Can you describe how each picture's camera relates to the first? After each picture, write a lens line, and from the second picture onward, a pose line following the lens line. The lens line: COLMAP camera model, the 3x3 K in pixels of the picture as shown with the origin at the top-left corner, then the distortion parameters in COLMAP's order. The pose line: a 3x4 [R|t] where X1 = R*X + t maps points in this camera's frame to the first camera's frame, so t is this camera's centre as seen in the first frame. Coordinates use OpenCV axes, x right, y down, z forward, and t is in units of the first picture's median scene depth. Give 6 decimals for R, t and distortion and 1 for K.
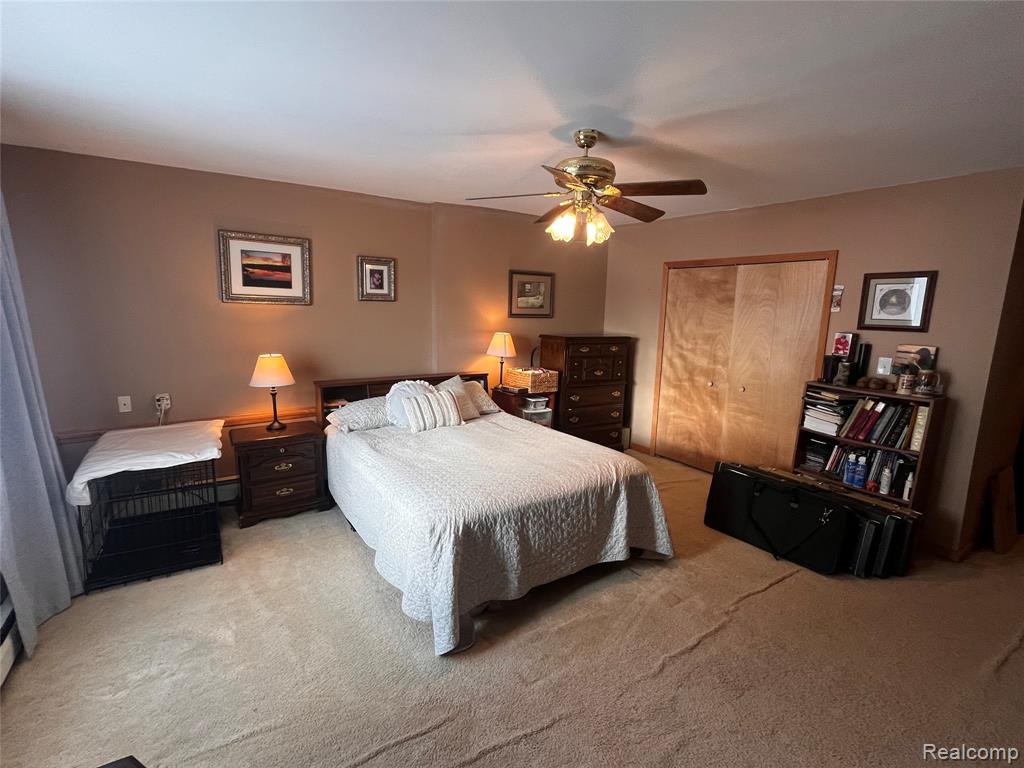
lens RADIAL K [[470.7, 0, 508.3], [0, 470.7, 383.8], [0, 0, 1]] dist [-0.001456, -0.000667]
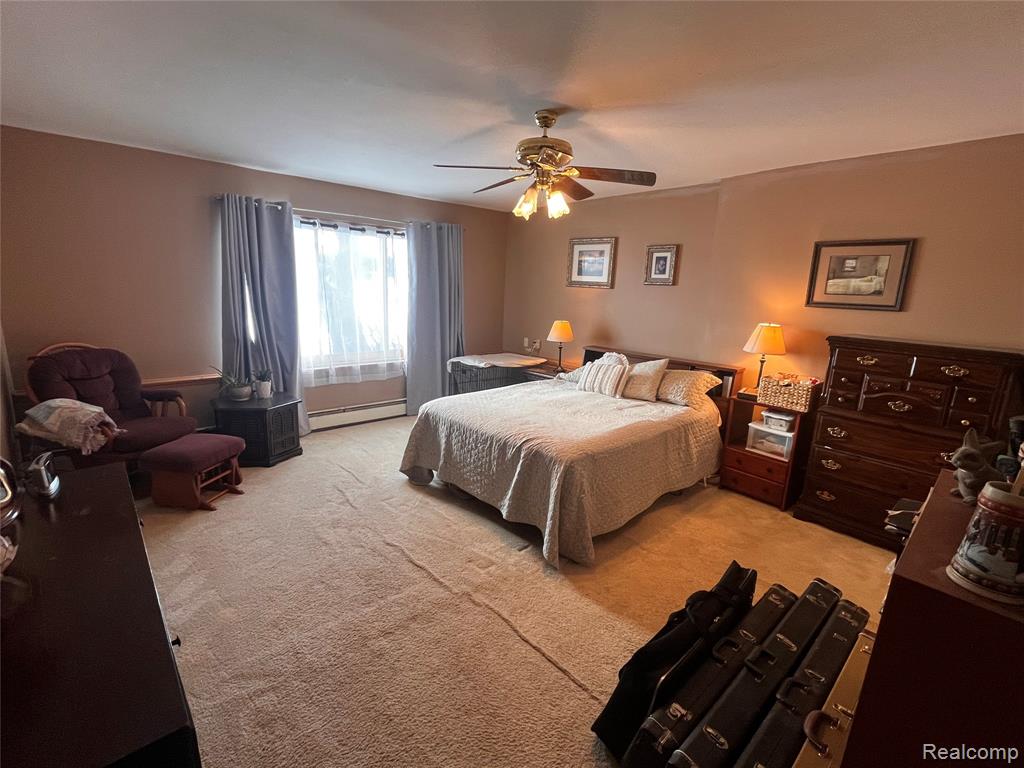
lens RADIAL K [[470.7, 0, 508.3], [0, 470.7, 383.8], [0, 0, 1]] dist [-0.001456, -0.000667]
pose [[0.160291, 0.181598, -0.970221, 0.856703], [-0.195184, 0.969353, 0.149189, -0.052775], [0.967579, 0.165458, 0.190824, 0.537226]]
